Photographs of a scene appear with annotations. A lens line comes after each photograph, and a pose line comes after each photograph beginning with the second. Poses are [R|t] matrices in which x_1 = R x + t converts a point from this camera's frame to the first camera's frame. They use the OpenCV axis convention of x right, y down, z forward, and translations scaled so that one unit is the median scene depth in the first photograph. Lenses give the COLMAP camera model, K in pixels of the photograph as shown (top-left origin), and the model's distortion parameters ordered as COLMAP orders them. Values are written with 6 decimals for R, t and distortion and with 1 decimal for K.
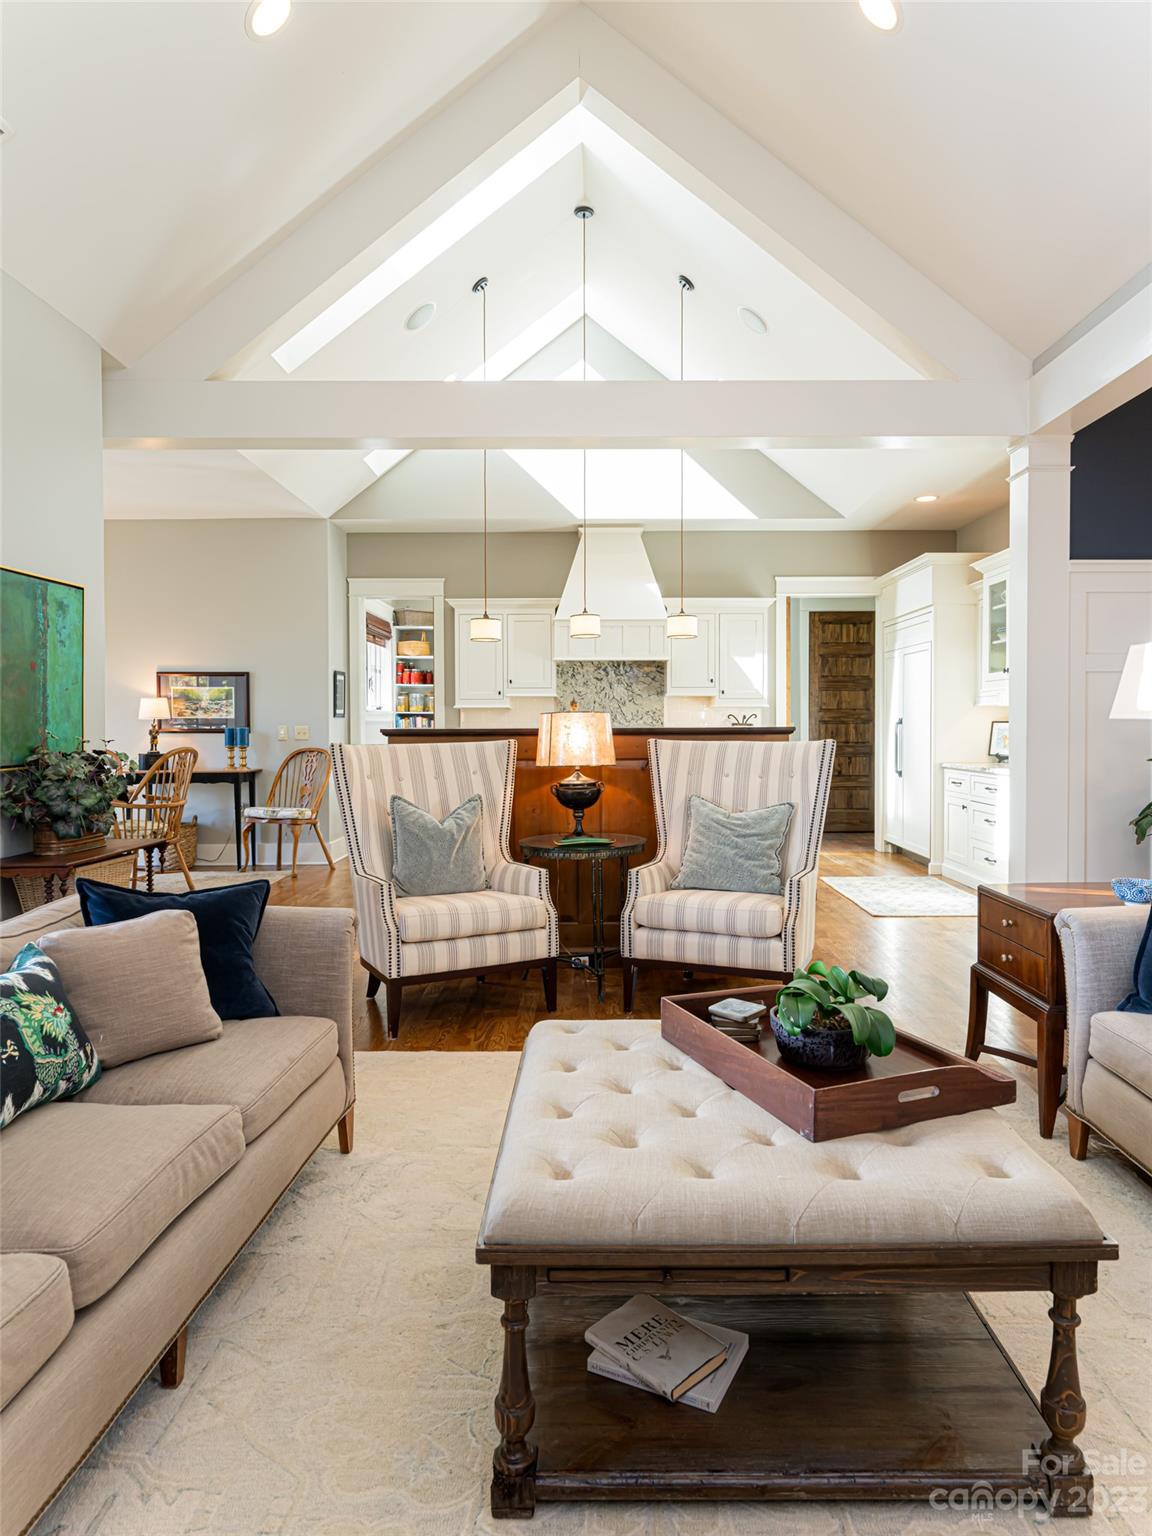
lens RADIAL K [[946.5, 0, 579.8], [0, 946.5, 740.1], [0, 0, 1]] dist [0.004113, 0.000086]
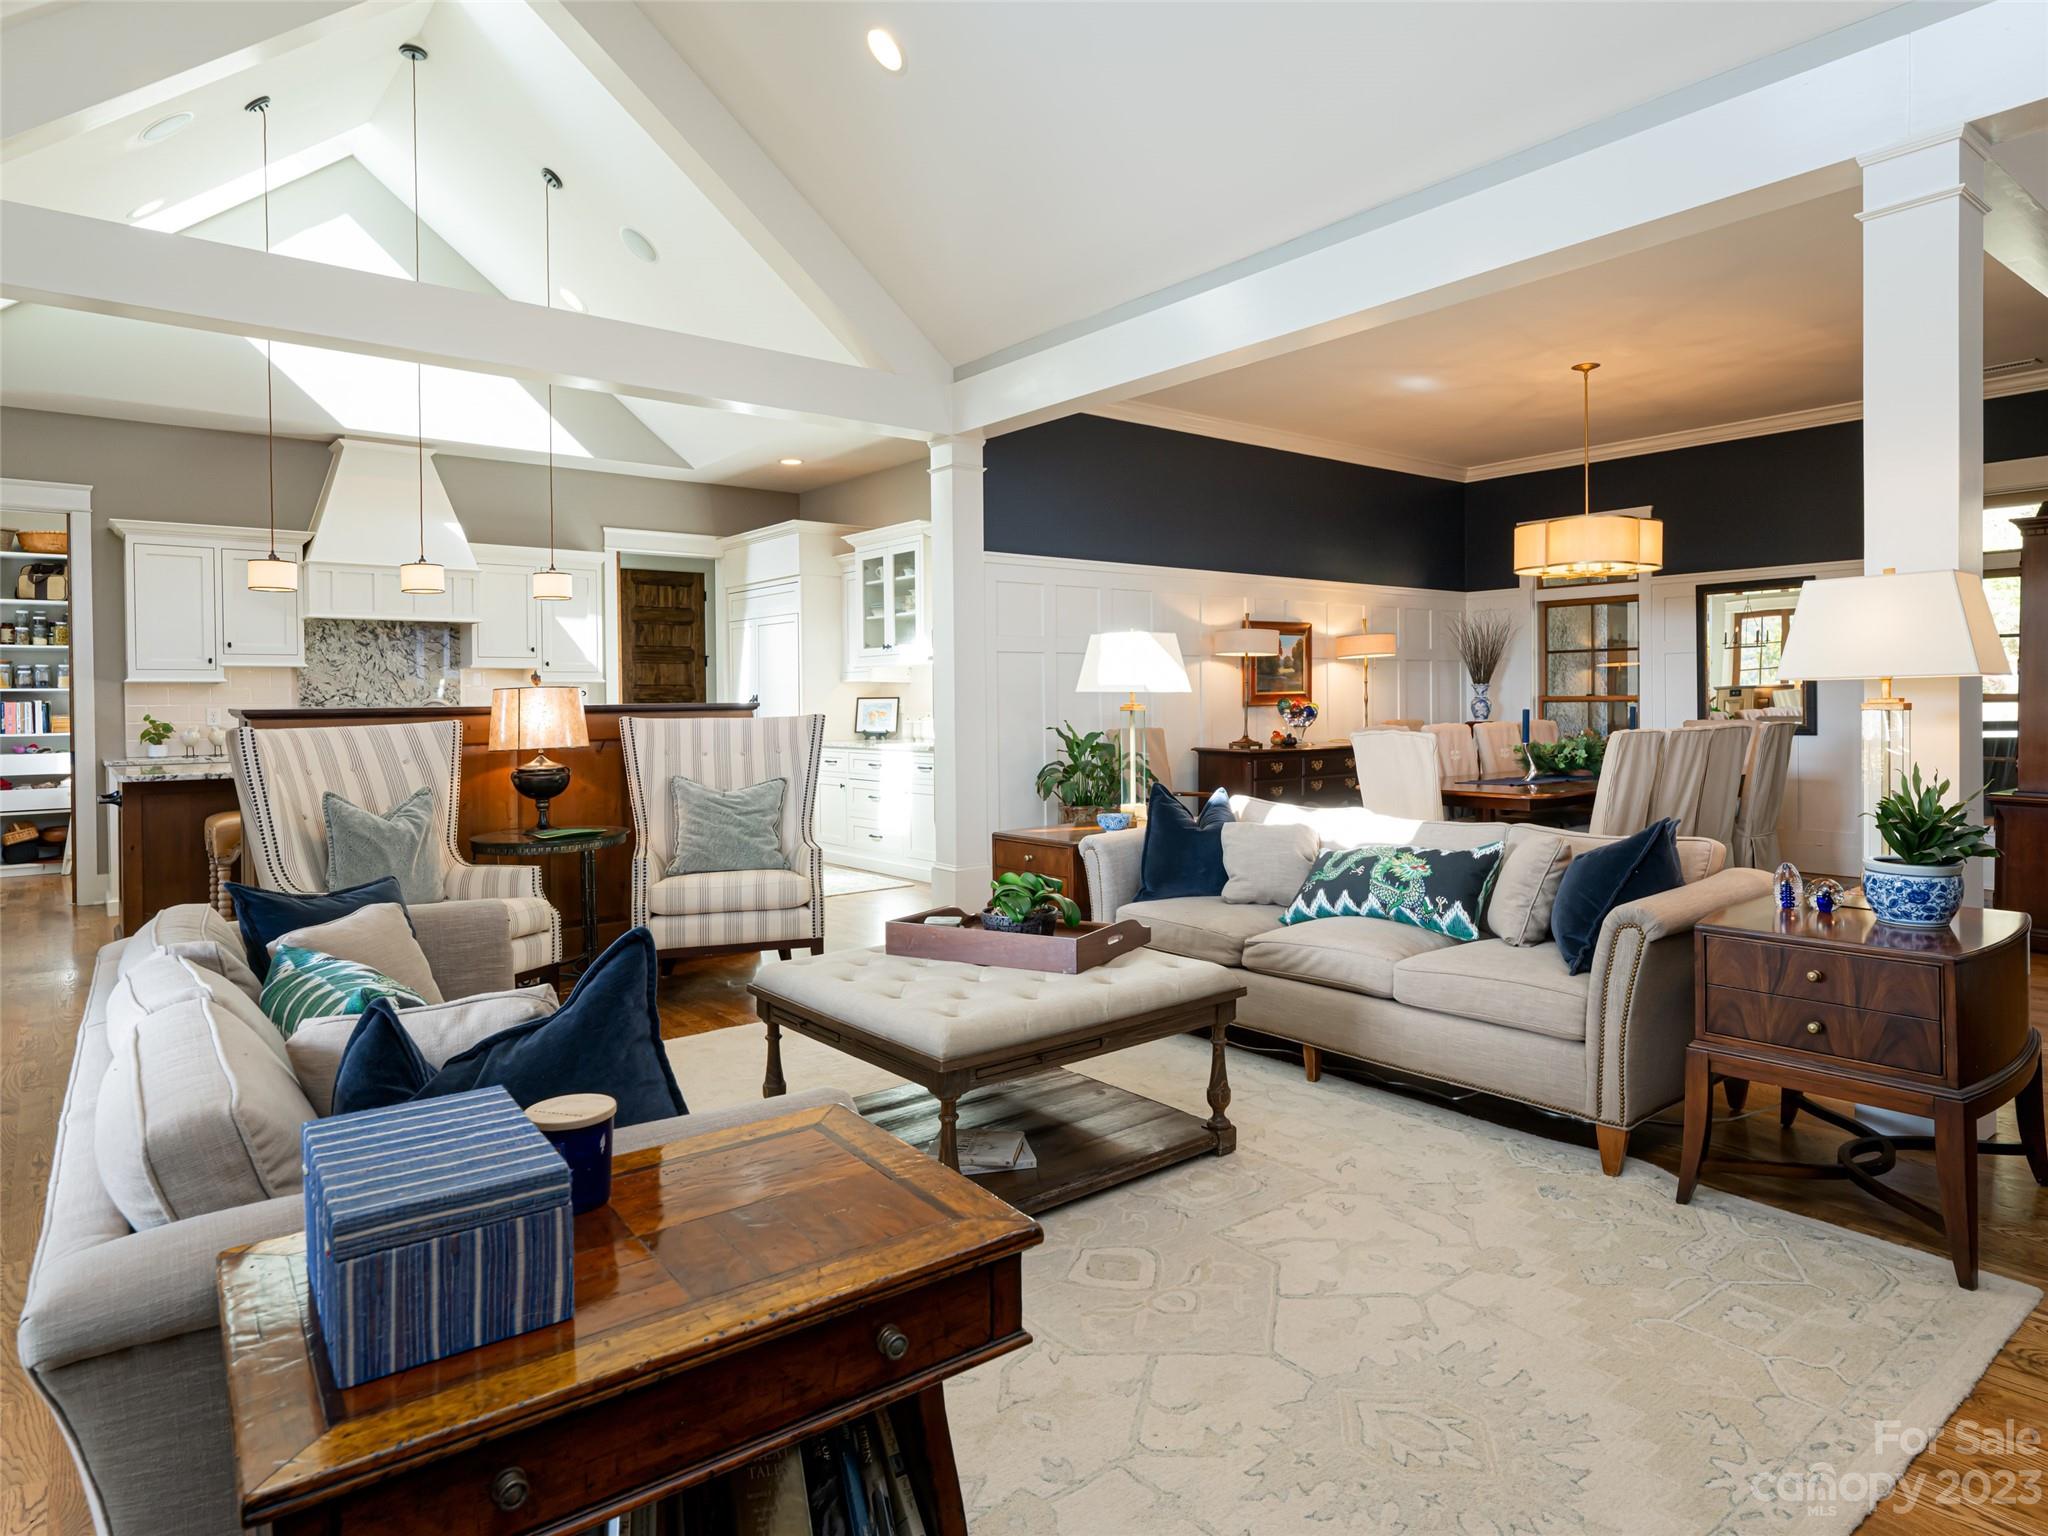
lens RADIAL K [[1231.4, 0, 1027.1], [0, 1231.4, 697.2], [0, 0, 1]] dist [0.033346, -0.001322]
pose [[0.781523, -0.005141, 0.623856, -0.345341], [0.019838, 0.999665, -0.016613, 0.007081], [-0.623561, 0.025360, 0.781363, -0.160355]]
